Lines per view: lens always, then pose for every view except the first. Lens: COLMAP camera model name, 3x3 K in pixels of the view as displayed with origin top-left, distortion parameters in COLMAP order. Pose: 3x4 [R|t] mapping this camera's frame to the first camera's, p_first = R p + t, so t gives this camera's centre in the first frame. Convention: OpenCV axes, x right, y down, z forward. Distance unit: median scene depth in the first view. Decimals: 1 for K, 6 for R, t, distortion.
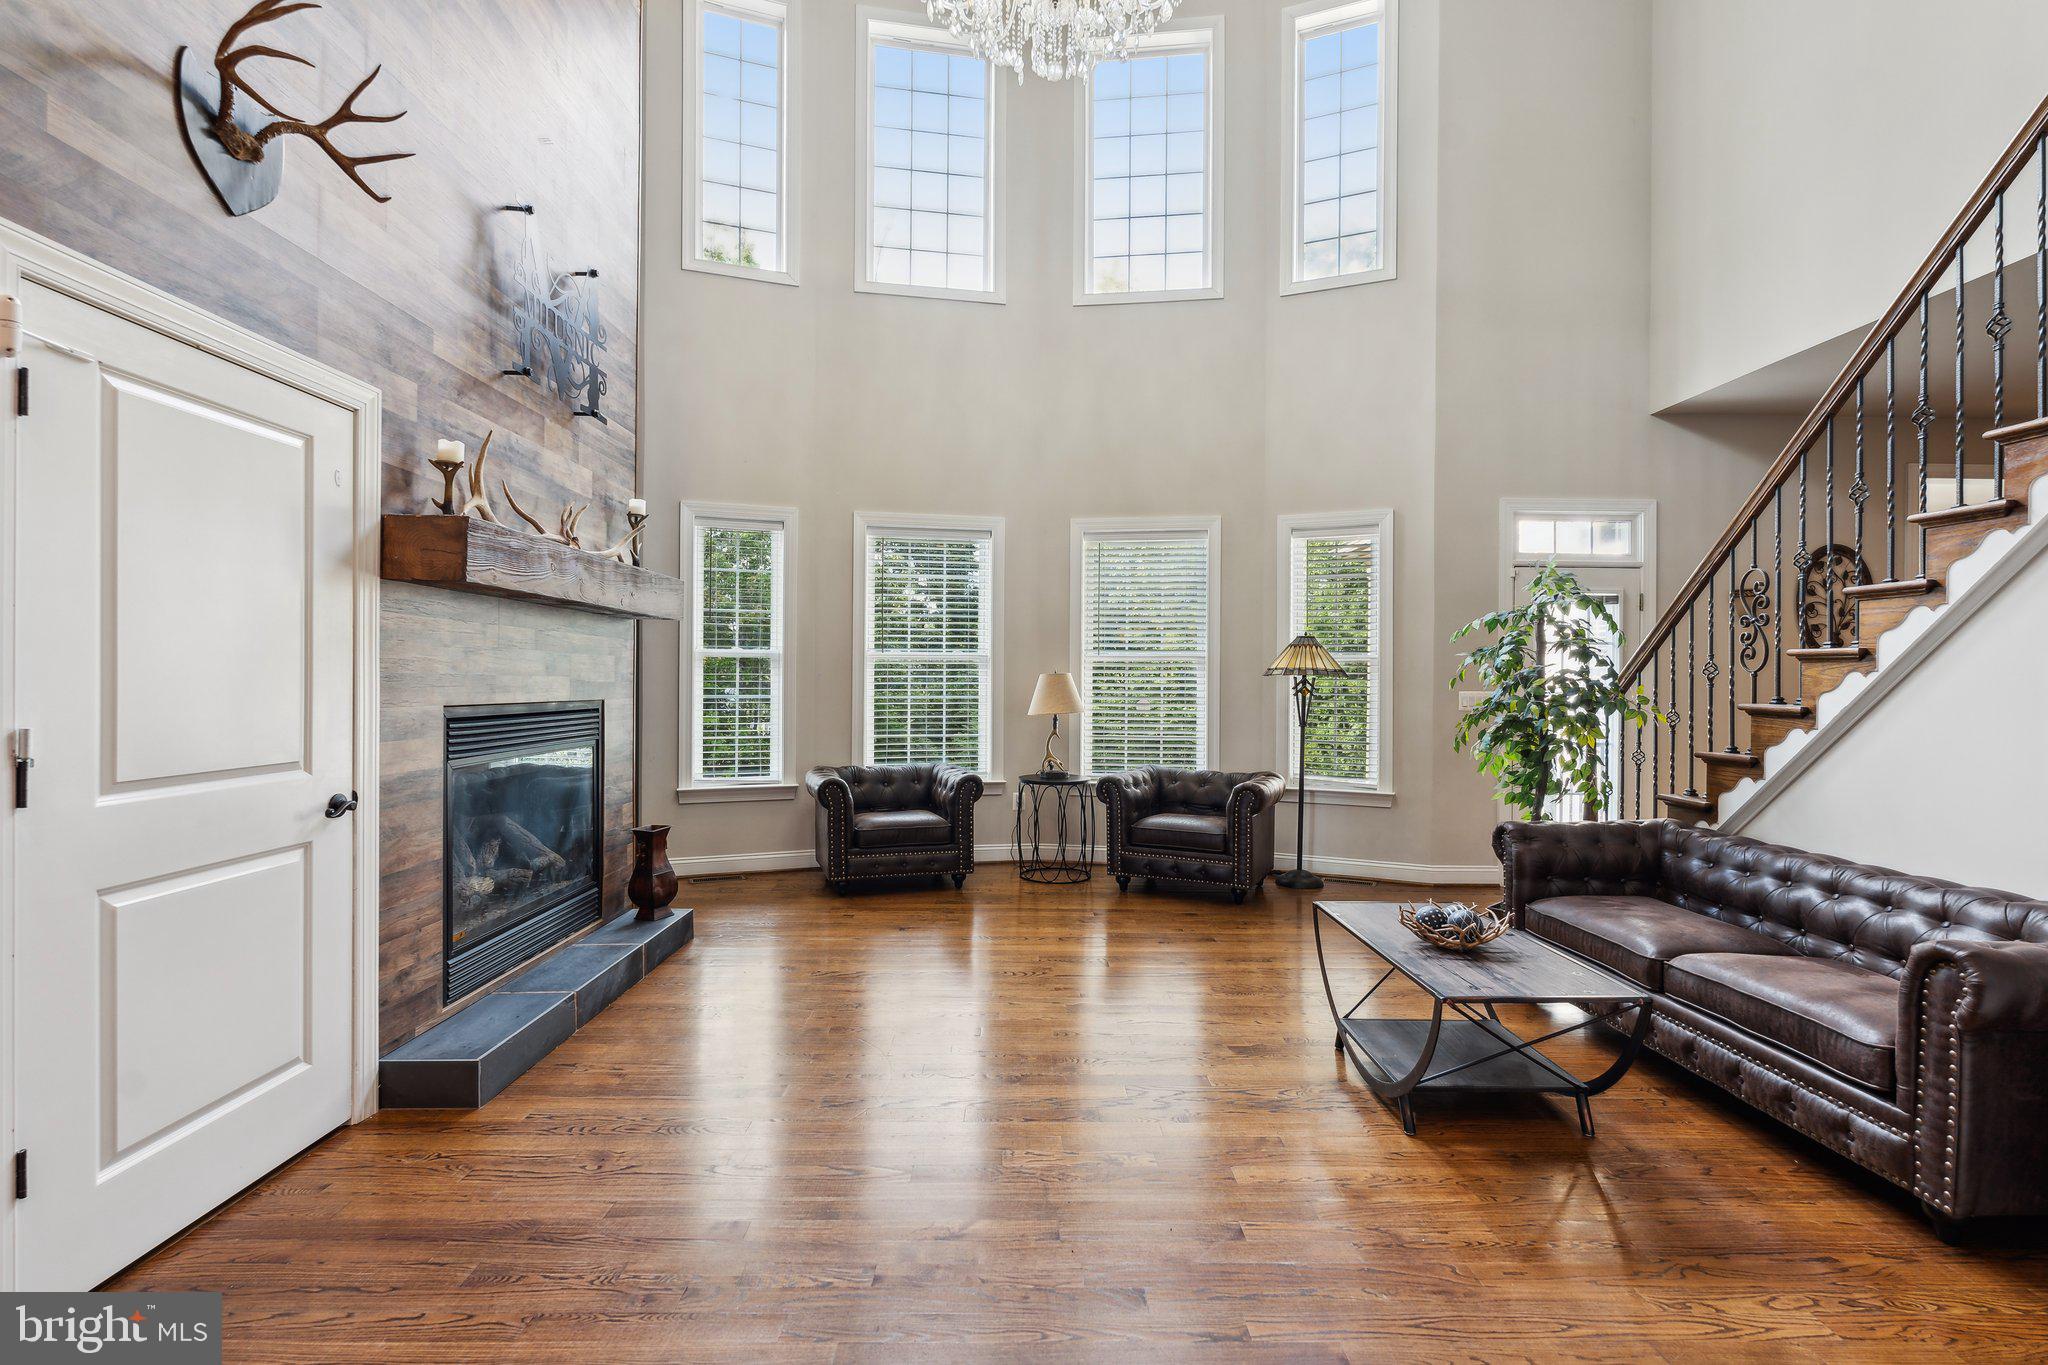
lens RADIAL K [[917.5, 0, 1028.4], [0, 917.5, 675.0], [0, 0, 1]] dist [-0.005318, 0.002397]
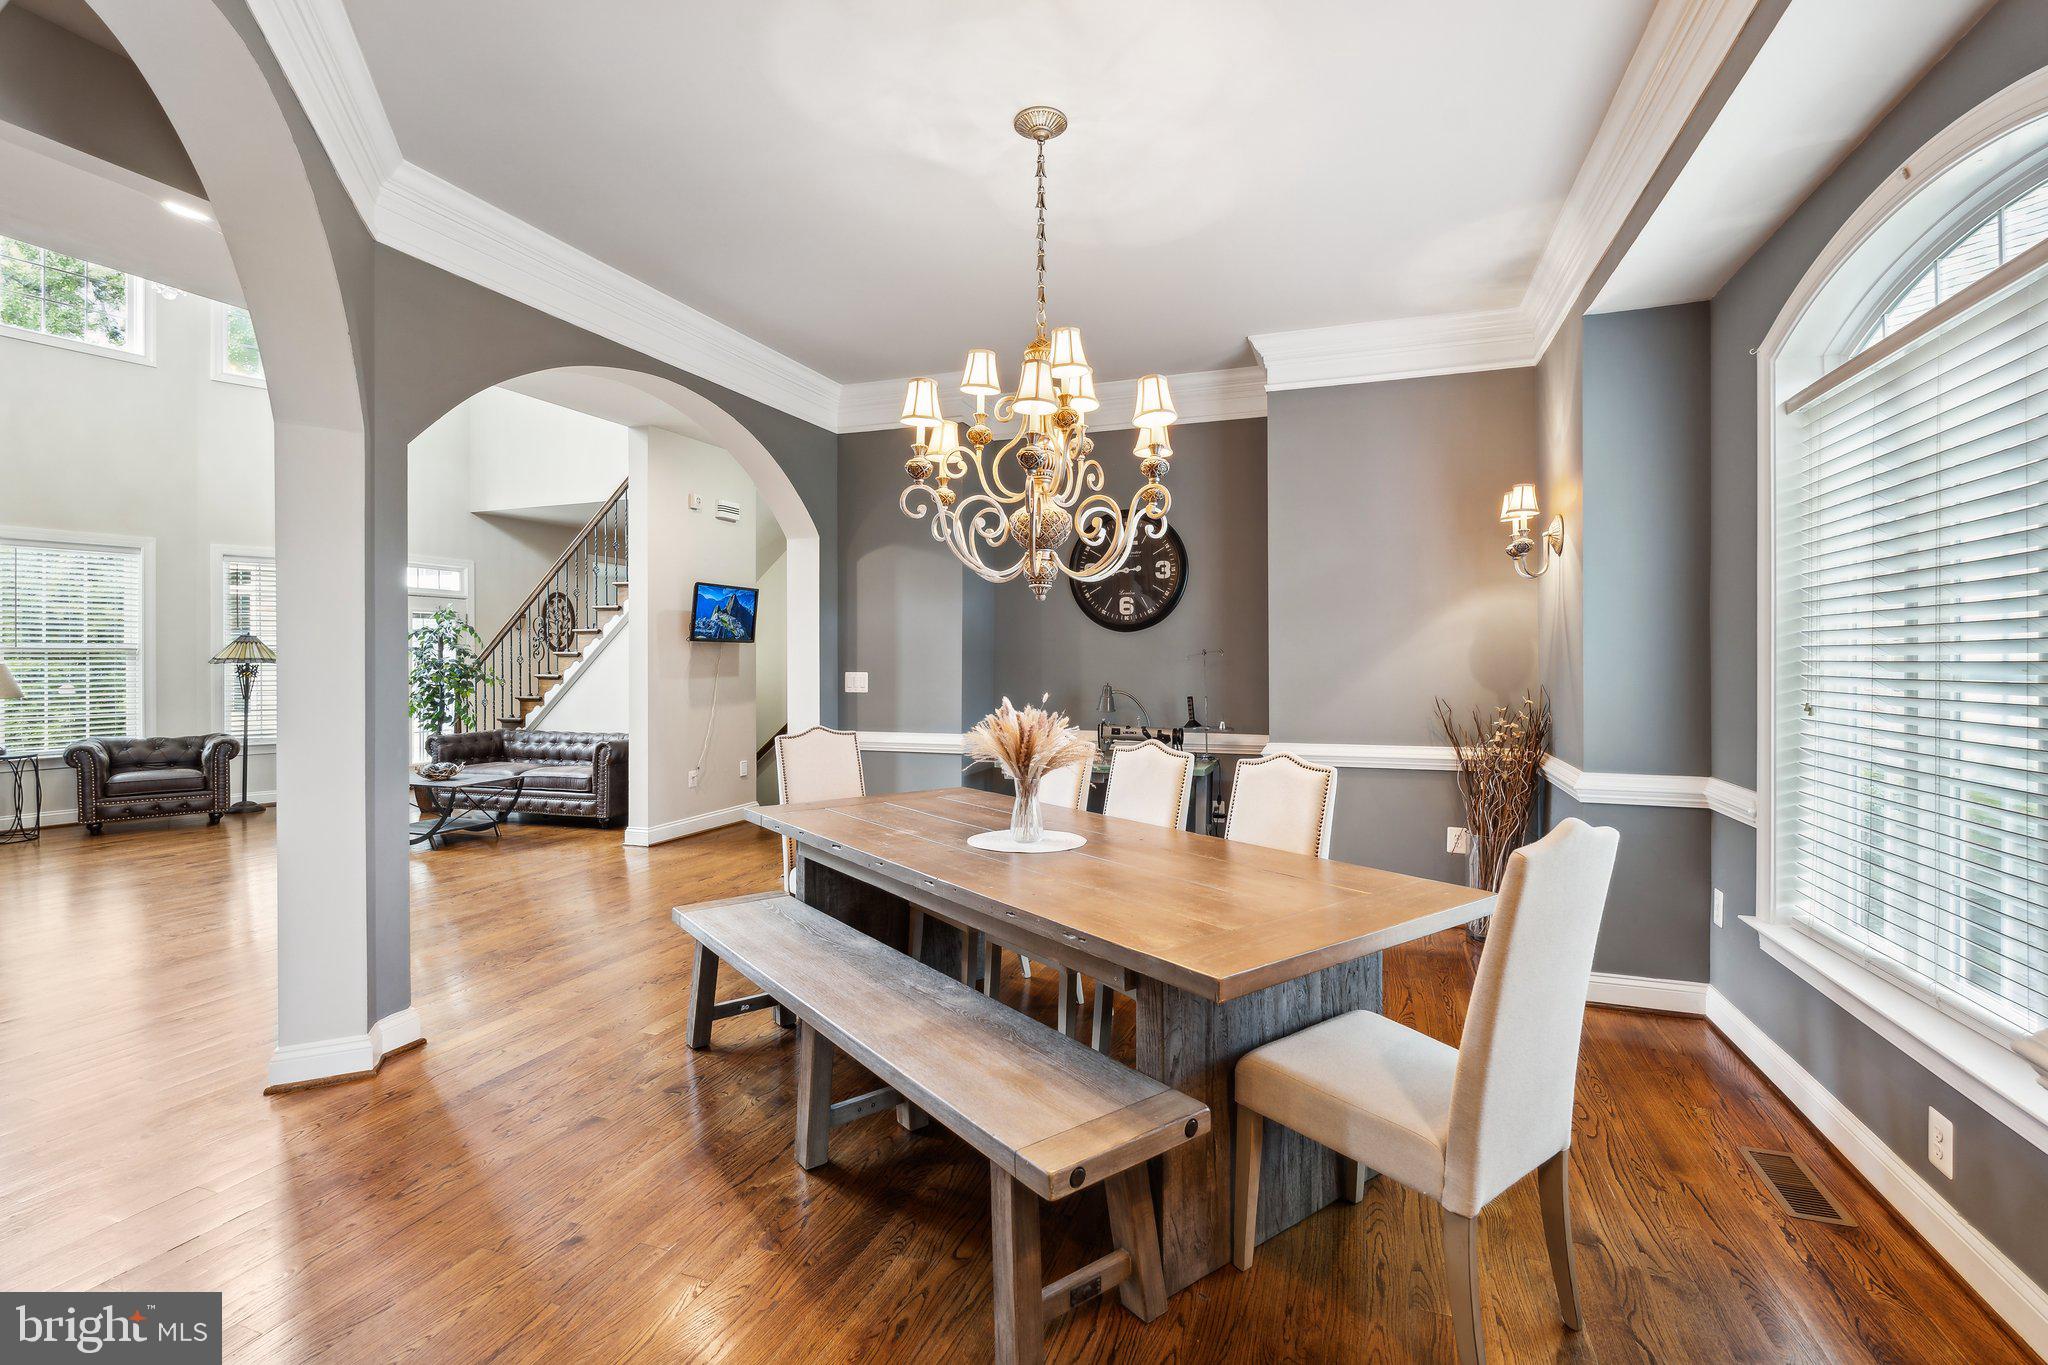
lens RADIAL K [[917.5, 0, 1039.8], [0, 917.5, 663.7], [0, 0, 1]] dist [-0.005318, 0.002397]
pose [[0.330120, -0.015459, 0.943813, -0.987197], [-0.001047, 0.999859, 0.016743, -0.035670], [-0.943939, -0.006515, 0.330057, -0.975953]]
